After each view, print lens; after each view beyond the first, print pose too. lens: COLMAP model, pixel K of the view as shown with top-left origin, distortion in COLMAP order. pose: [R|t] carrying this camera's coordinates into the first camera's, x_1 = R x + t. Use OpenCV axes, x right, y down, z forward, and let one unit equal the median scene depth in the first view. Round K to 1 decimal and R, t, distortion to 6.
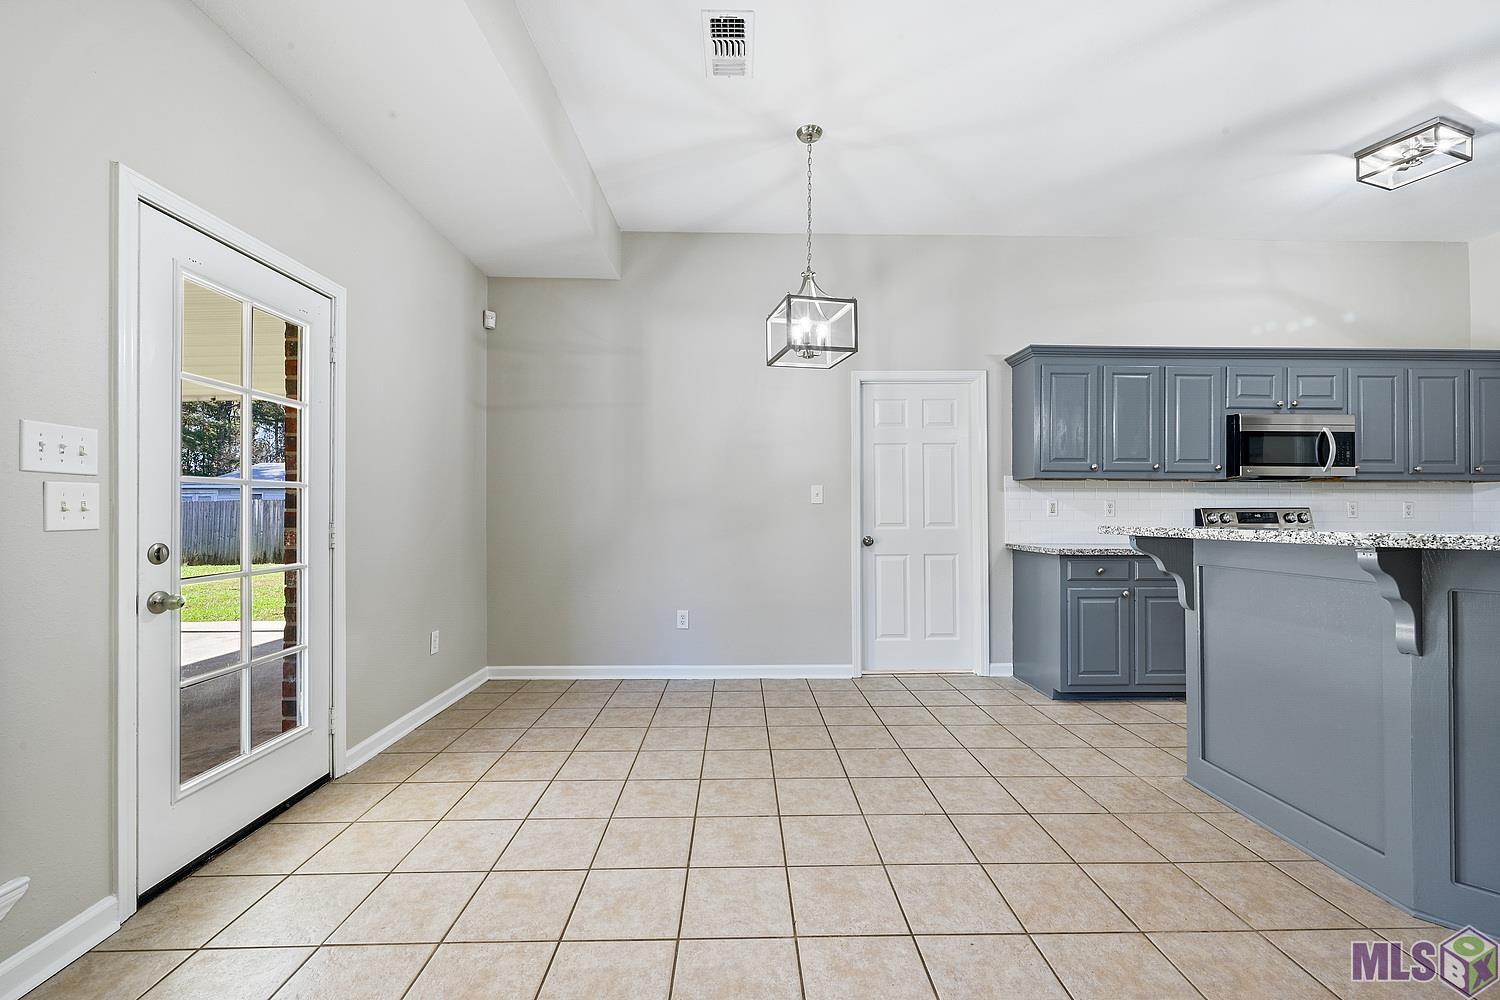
lens RADIAL K [[593.3, 0, 756.9], [0, 593.3, 507.8], [0, 0, 1]] dist [0.001875, 0.000576]
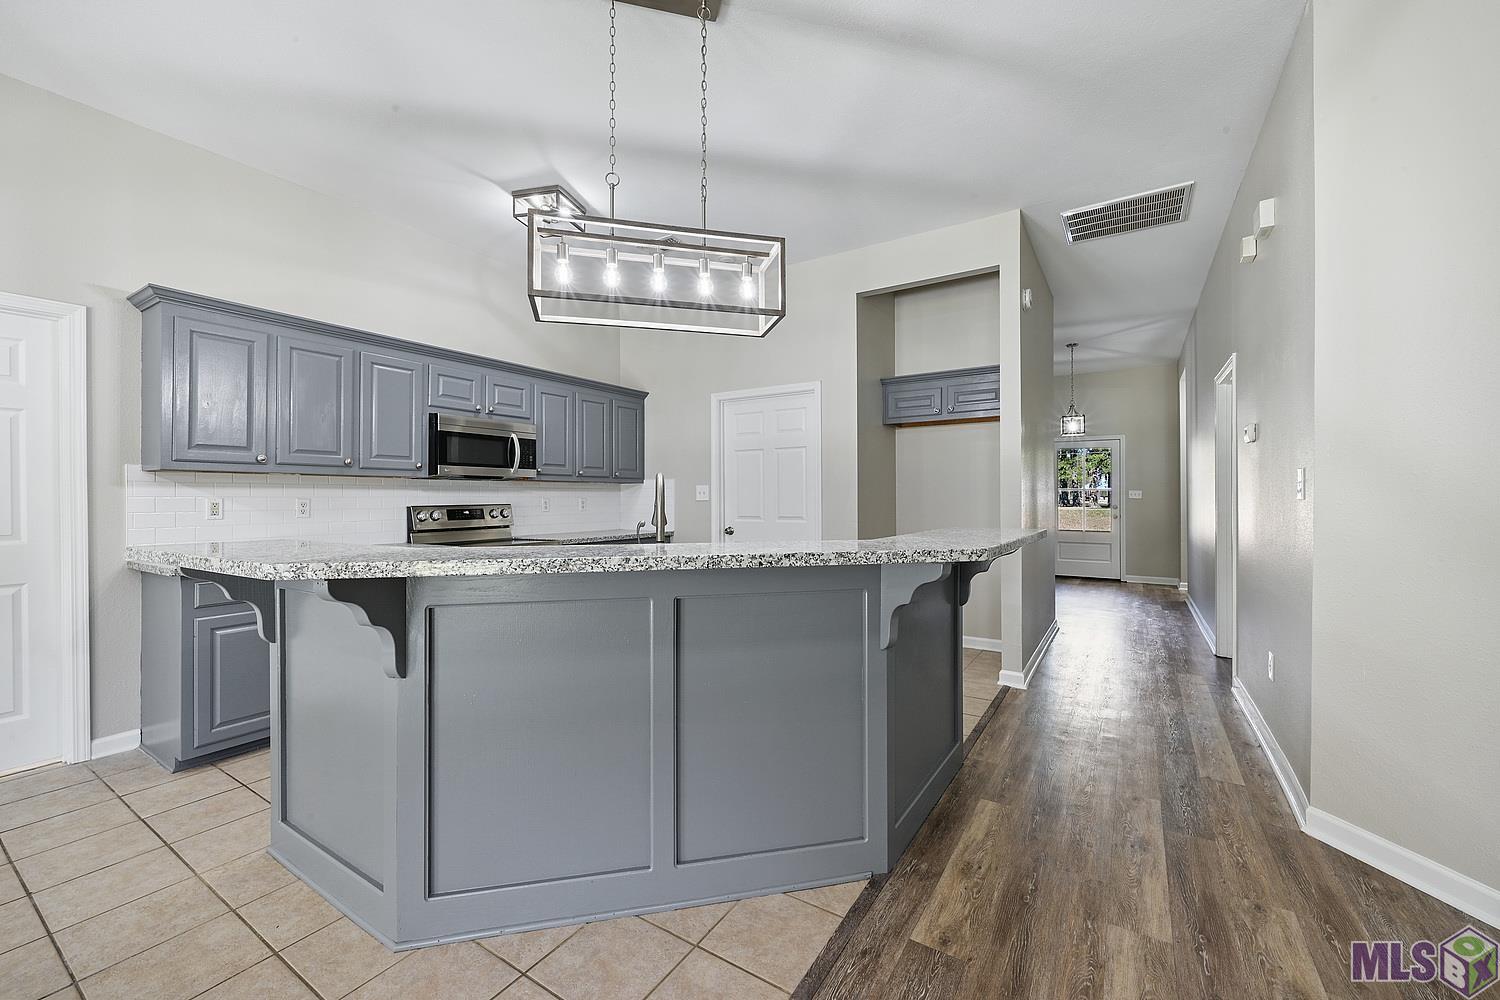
lens RADIAL K [[593.3, 0, 749.6], [0, 593.3, 497.7], [0, 0, 1]] dist [0.001875, 0.000576]
pose [[0.560997, -0.005214, 0.827801, 0.268936], [-0.002038, 0.999968, 0.007679, -0.022866], [-0.827815, -0.005995, 0.560969, -0.002108]]
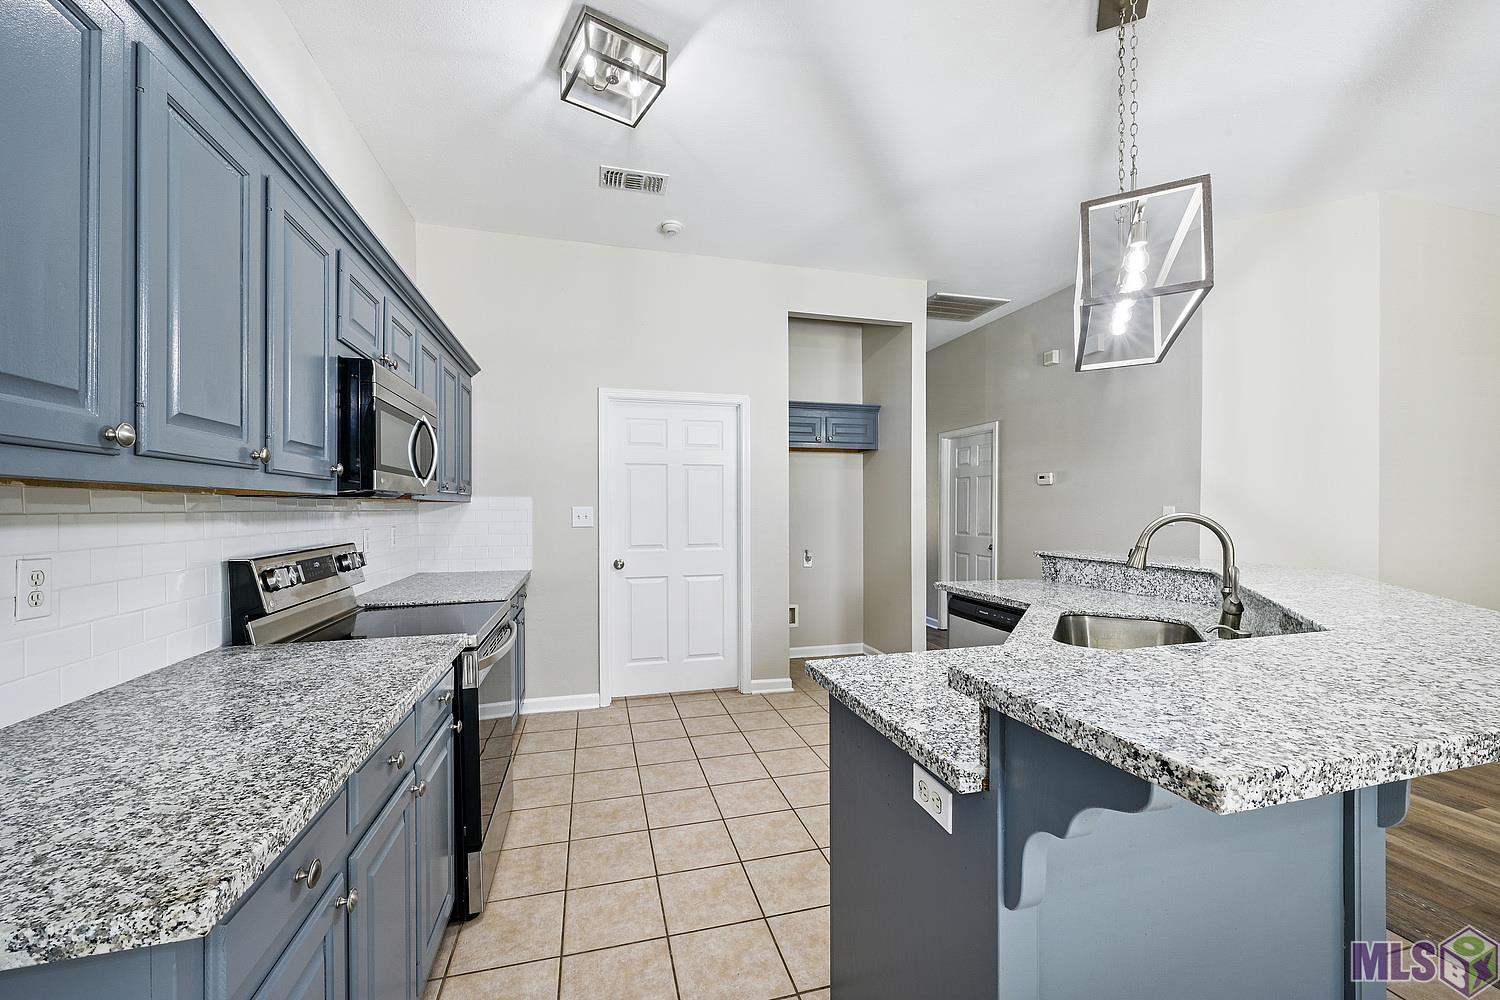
lens RADIAL K [[593.3, 0, 748.7], [0, 593.3, 510.5], [0, 0, 1]] dist [0.001875, 0.000576]
pose [[-0.236213, -0.006121, 0.971682, 0.274481], [-0.008844, 0.999952, 0.004149, -0.040186], [-0.971661, -0.007614, -0.236256, 0.800306]]
